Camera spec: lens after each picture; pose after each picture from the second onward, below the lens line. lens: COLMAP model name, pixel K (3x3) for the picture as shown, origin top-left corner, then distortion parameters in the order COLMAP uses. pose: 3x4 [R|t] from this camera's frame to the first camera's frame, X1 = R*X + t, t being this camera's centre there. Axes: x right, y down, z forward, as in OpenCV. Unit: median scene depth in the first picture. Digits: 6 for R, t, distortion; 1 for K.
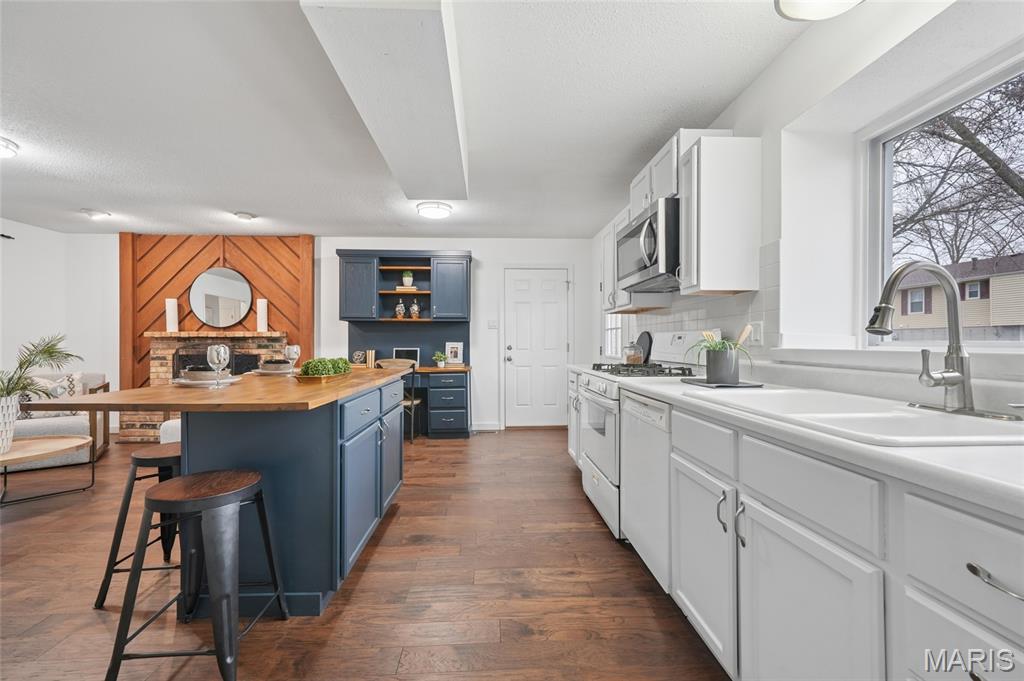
lens RADIAL K [[424.1, 0, 510.6], [0, 424.1, 341.6], [0, 0, 1]] dist [-0.000602, 0.000865]
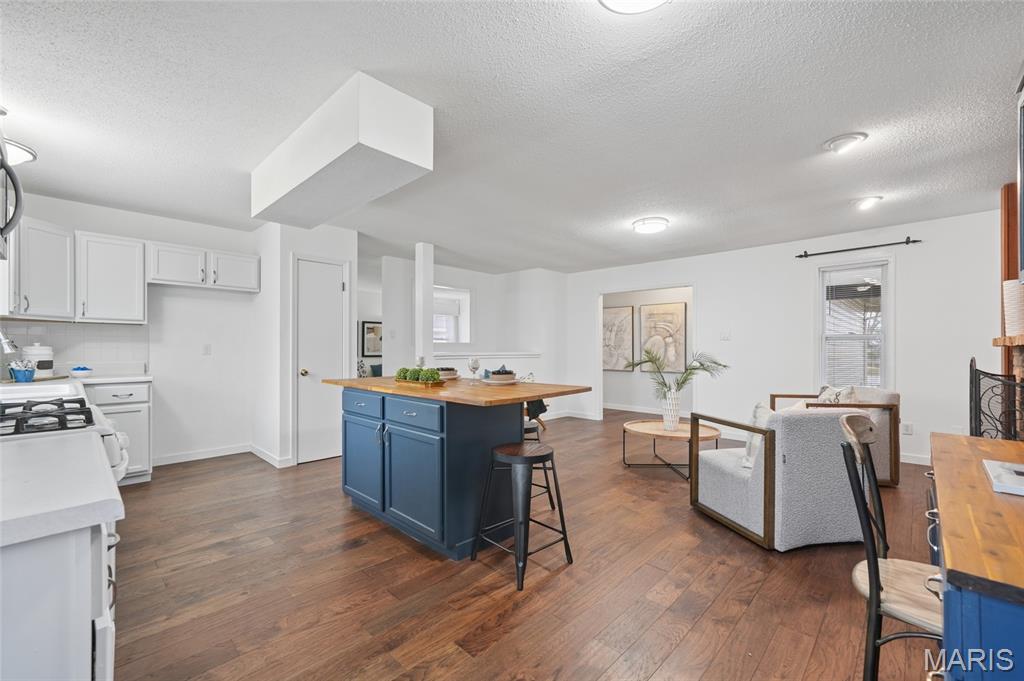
lens RADIAL K [[424.1, 0, 510.3], [0, 424.1, 345.6], [0, 0, 1]] dist [-0.000602, 0.000865]
pose [[-0.731856, -0.003243, -0.681452, 0.101224], [-0.000662, 0.999992, -0.004047, -0.008188], [0.681459, -0.002511, -0.731852, 0.944678]]
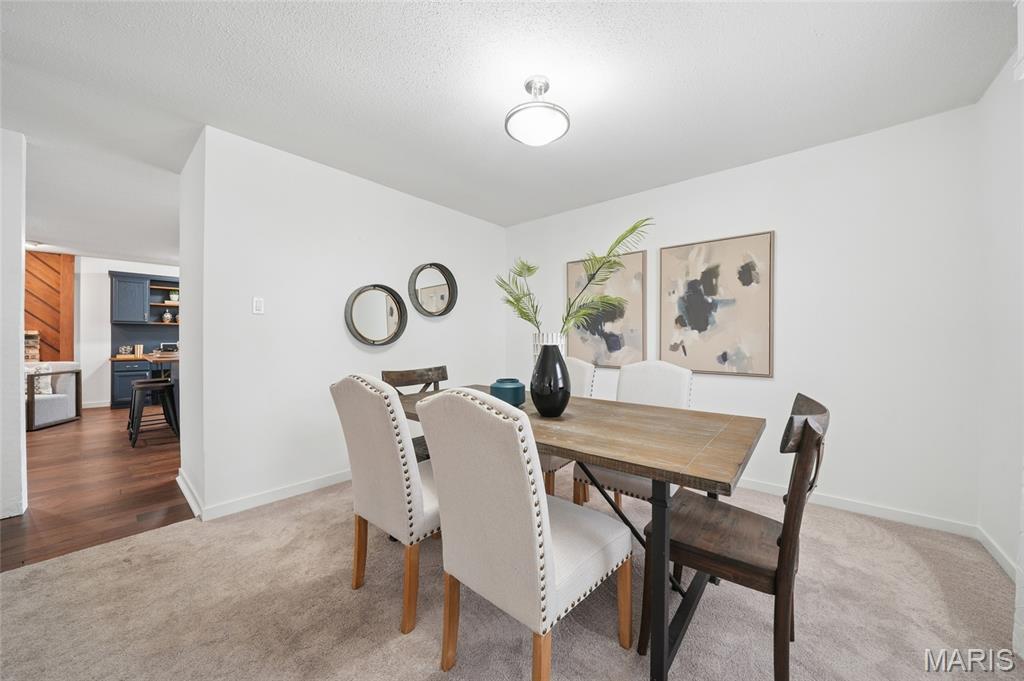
lens RADIAL K [[356.3, 0, 502.7], [0, 356.3, 339.6], [0, 0, 1]] dist [-0.013190, 0.000084]
pose [[0.703625, -0.002461, 0.710567, -0.309073], [0.000264, 0.999995, 0.003202, 0.000269], [-0.710571, -0.002066, 0.703622, -0.667396]]
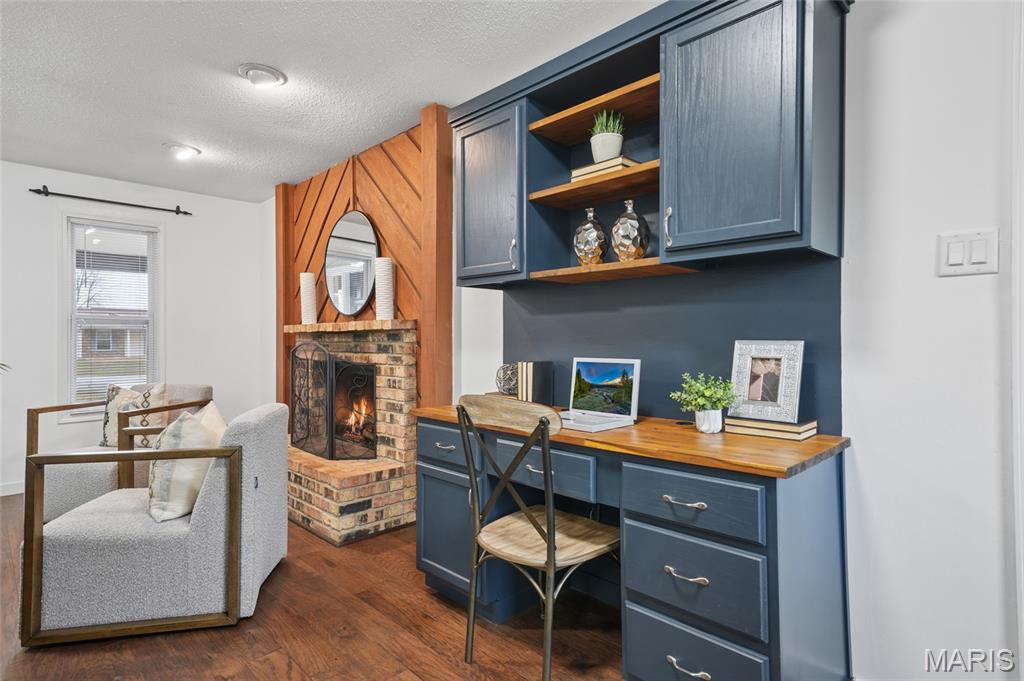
lens RADIAL K [[534.9, 0, 505.0], [0, 534.9, 342.1], [0, 0, 1]] dist [0.014277, 0.001629]
pose [[0.661586, 0.000589, -0.749869, 0.008547], [-0.002620, 0.999995, -0.001526, 0.004075], [0.749865, 0.002974, 0.661585, 0.679673]]
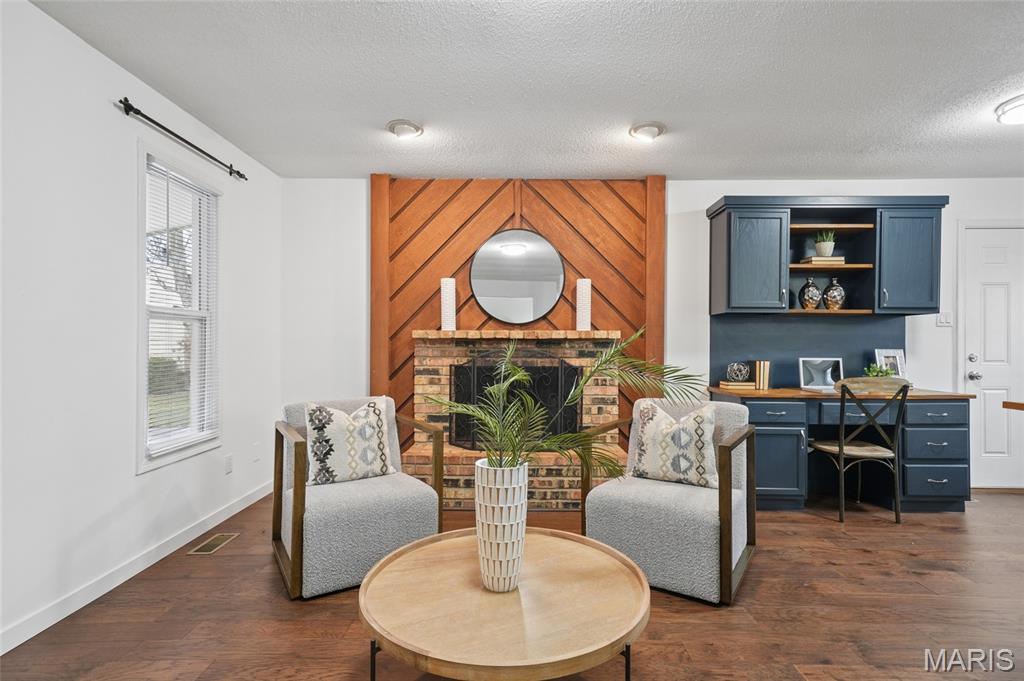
lens RADIAL K [[497.5, 0, 517.1], [0, 497.5, 348.4], [0, 0, 1]] dist [0.018174, -0.000509]
pose [[0.998848, 0.004164, -0.047809, -0.654258], [-0.004185, 0.999991, -0.000353, 0.003844], [0.047807, 0.000553, 0.998856, 0.255597]]
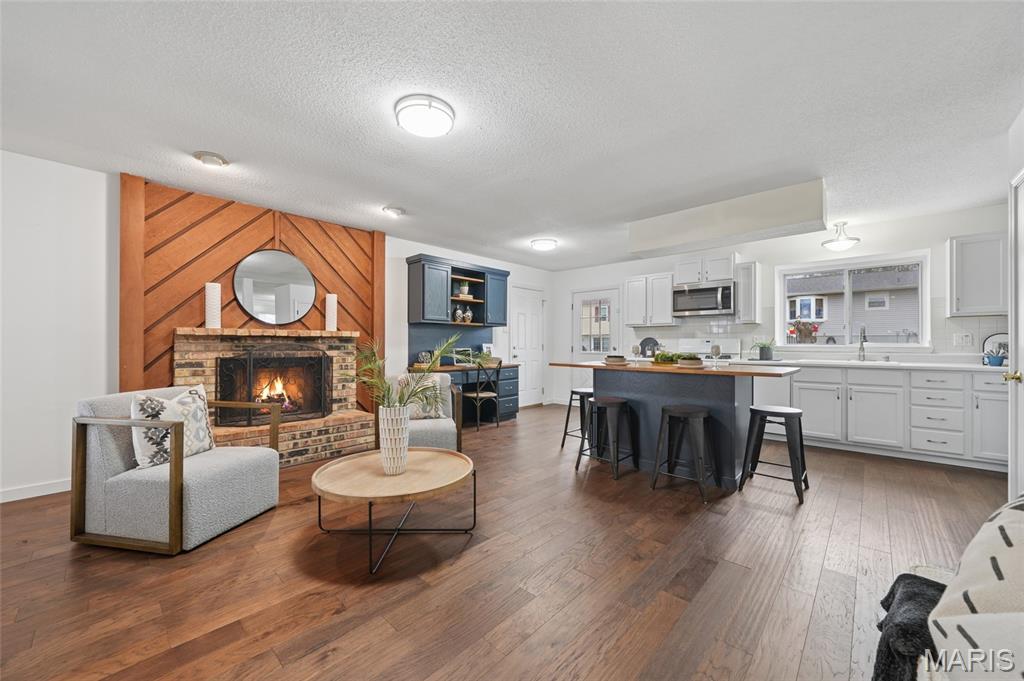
lens RADIAL K [[392.1, 0, 511.2], [0, 392.1, 343.8], [0, 0, 1]] dist [-0.004890, 0.000278]
pose [[0.715270, 0.001661, 0.698846, -0.895775], [-0.000860, 0.999999, -0.001497, 0.004462], [-0.698848, 0.000470, 0.715270, 0.153069]]
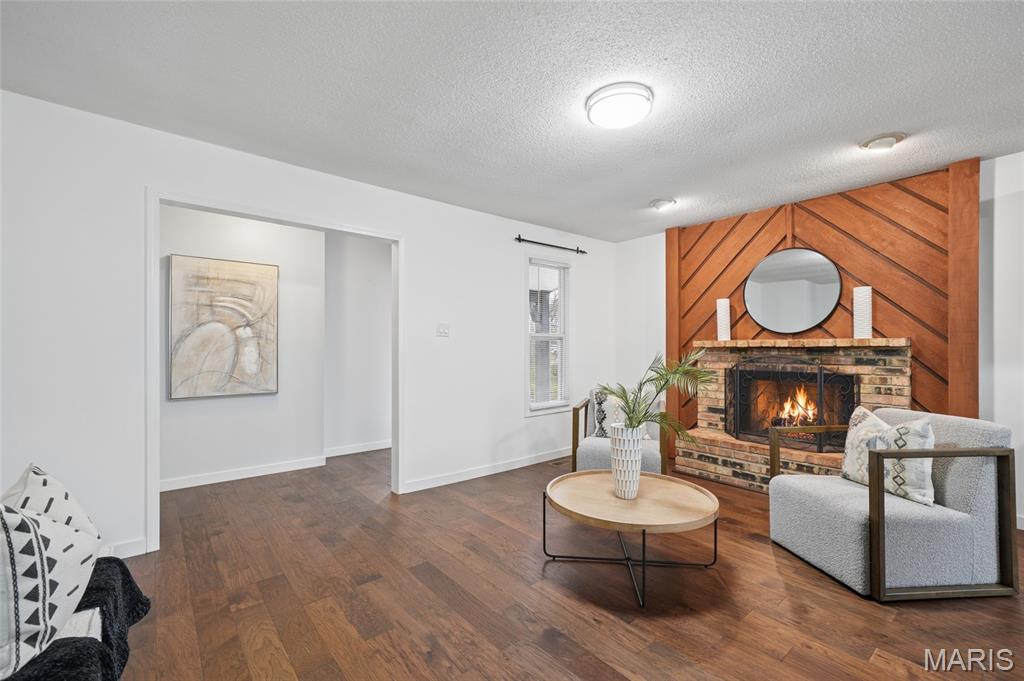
lens RADIAL K [[438.2, 0, 506.1], [0, 438.2, 345.4], [0, 0, 1]] dist [0.005965, 0.000289]
pose [[0.595683, -0.004982, -0.803204, -0.378016], [-0.001757, 0.999970, -0.007505, -0.006977], [0.803218, 0.005882, 0.595657, 0.182092]]
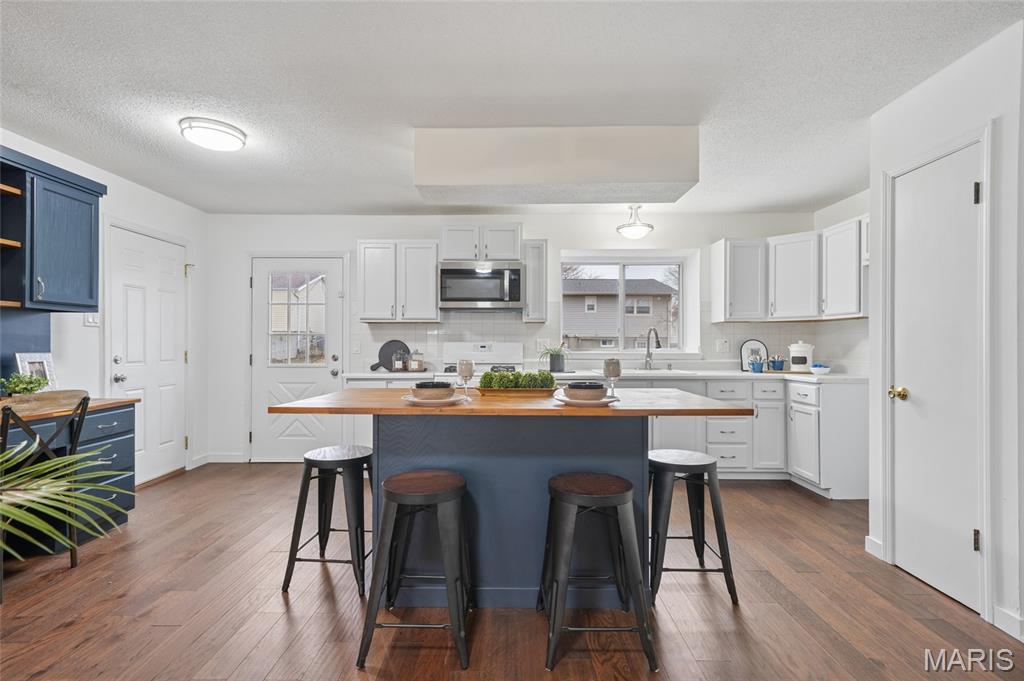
lens RADIAL K [[479.1, 0, 508.7], [0, 479.1, 343.8], [0, 0, 1]] dist [0.012630, 0.003671]
pose [[0.065038, 0.001860, 0.997881, -0.676929], [-0.000144, 0.999998, -0.001854, -0.007358], [-0.997883, -0.000023, 0.065038, 0.428878]]
